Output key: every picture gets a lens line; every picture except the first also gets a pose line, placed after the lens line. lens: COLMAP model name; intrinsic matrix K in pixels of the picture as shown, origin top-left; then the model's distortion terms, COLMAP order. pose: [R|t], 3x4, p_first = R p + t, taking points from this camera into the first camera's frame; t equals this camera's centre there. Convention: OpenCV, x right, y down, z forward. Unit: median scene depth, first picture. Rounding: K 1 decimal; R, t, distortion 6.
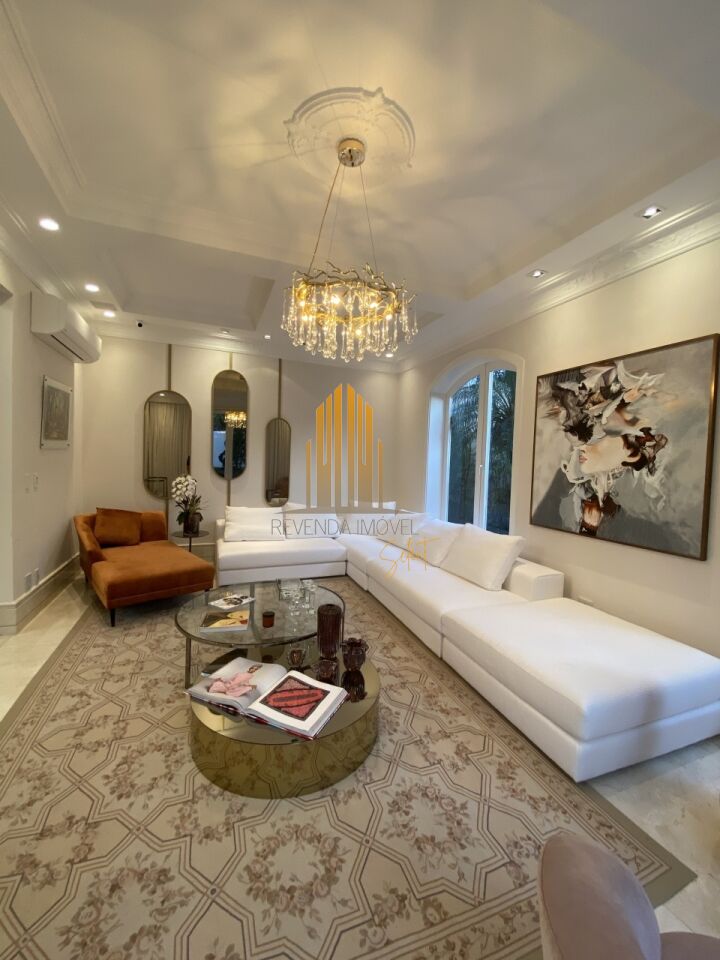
lens RADIAL K [[390.4, 0, 359.7], [0, 390.4, 473.8], [0, 0, 1]] dist [0.003081, -0.009236]
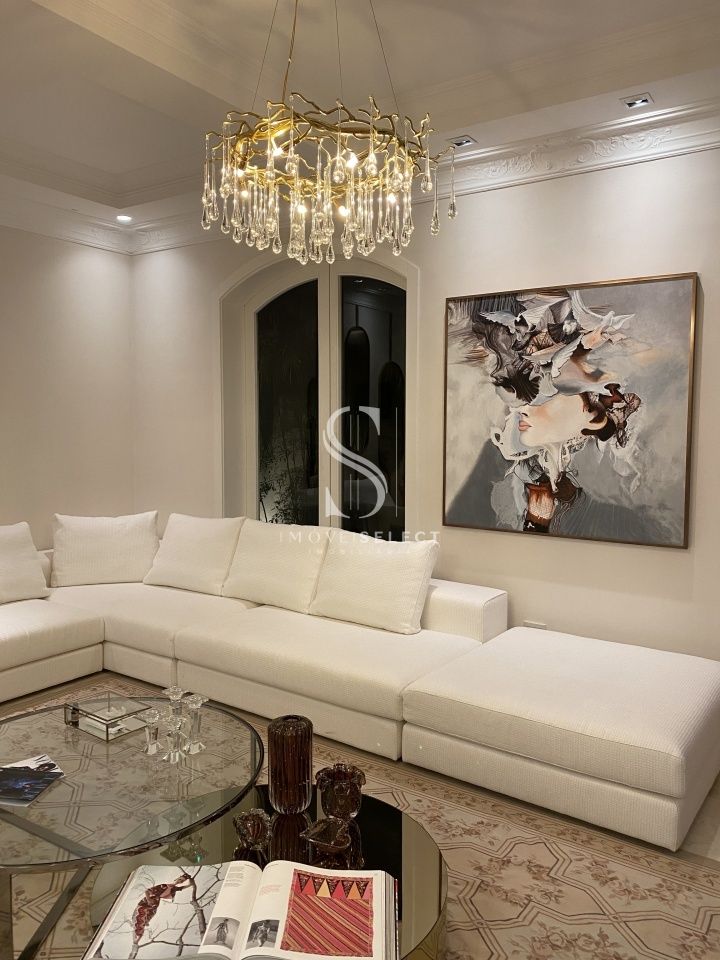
lens RADIAL K [[729.5, 0, 357.4], [0, 729.5, 466.0], [0, 0, 1]] dist [0.015905, -0.009459]
pose [[0.824236, -0.064596, 0.562550, -0.466735], [0.042180, 0.997716, 0.052764, -0.052816], [-0.564674, -0.019762, 0.825078, 0.097004]]
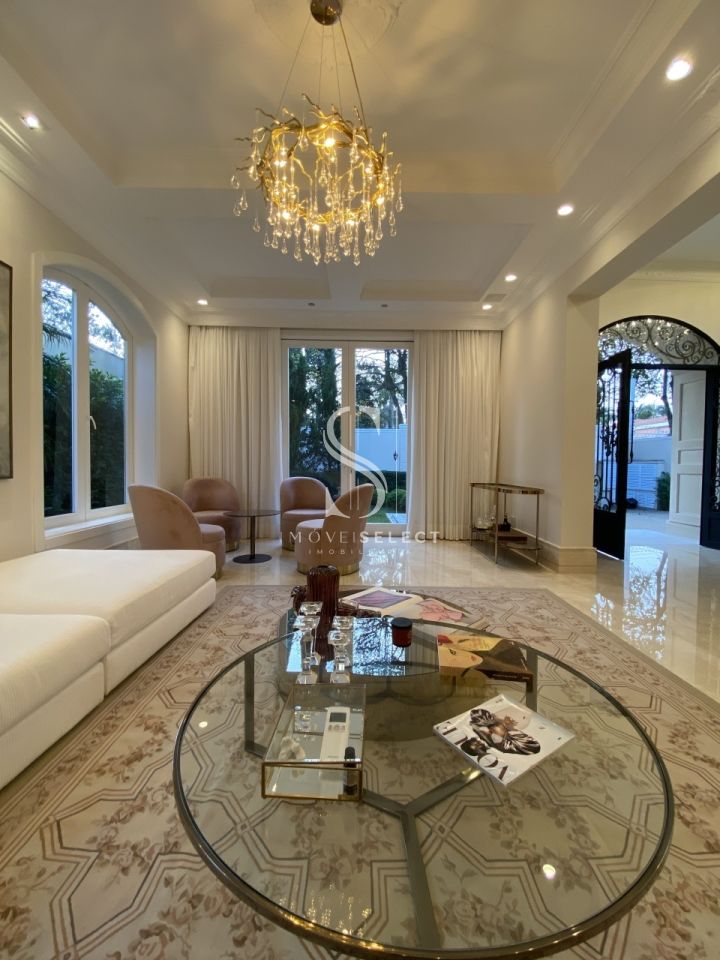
lens RADIAL K [[390.4, 0, 361.5], [0, 390.4, 475.8], [0, 0, 1]] dist [0.003081, -0.009236]
pose [[-0.934404, -0.048666, 0.352874, -0.334751], [-0.024980, 0.997137, 0.071370, 0.096503], [-0.355337, 0.057873, -0.932945, 1.394839]]
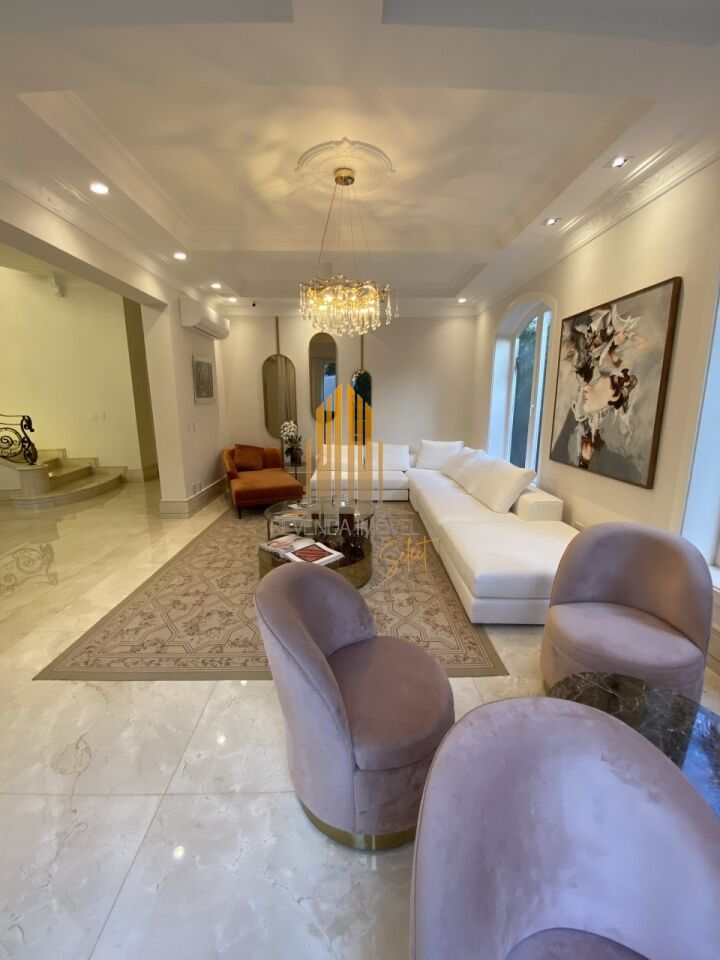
lens RADIAL K [[390.4, 0, 358.1], [0, 390.4, 474.3], [0, 0, 1]] dist [0.003081, -0.009236]
pose [[0.936139, 0.032089, -0.350163, 0.408383], [0.020746, 0.989052, 0.146100, -0.002247], [0.351018, -0.144034, 0.925225, -0.292602]]
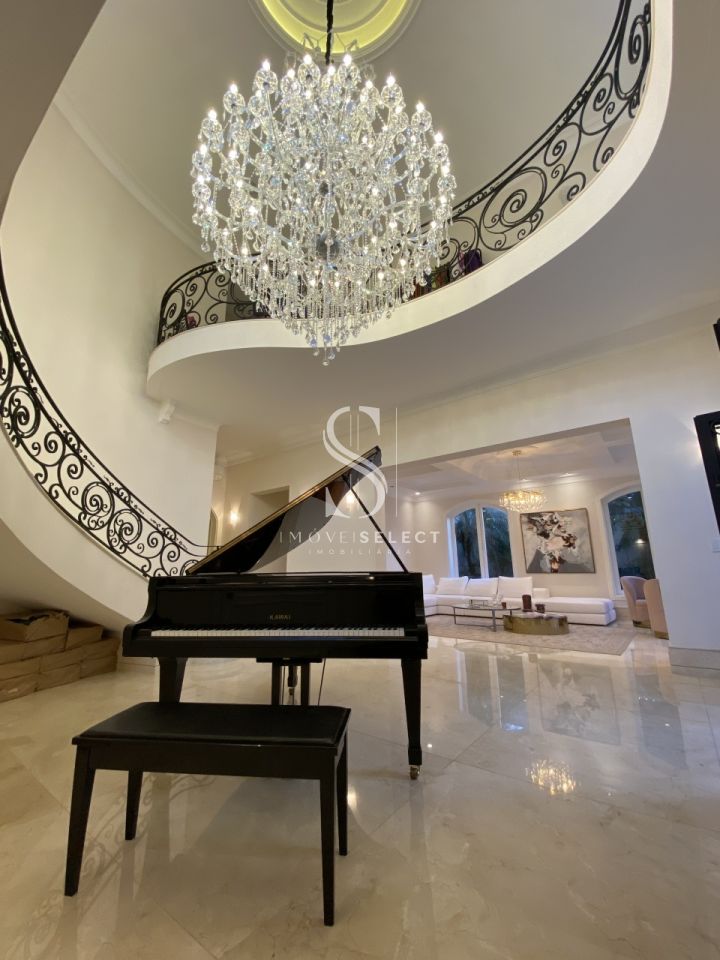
lens RADIAL K [[390.4, 0, 350.0], [0, 390.4, 468.0], [0, 0, 1]] dist [0.003081, -0.009236]
pose [[0.869839, 0.088966, 0.485248, -2.315494], [0.050164, 0.962556, -0.266400, 0.117797], [-0.490779, 0.256067, 0.832806, -0.876602]]
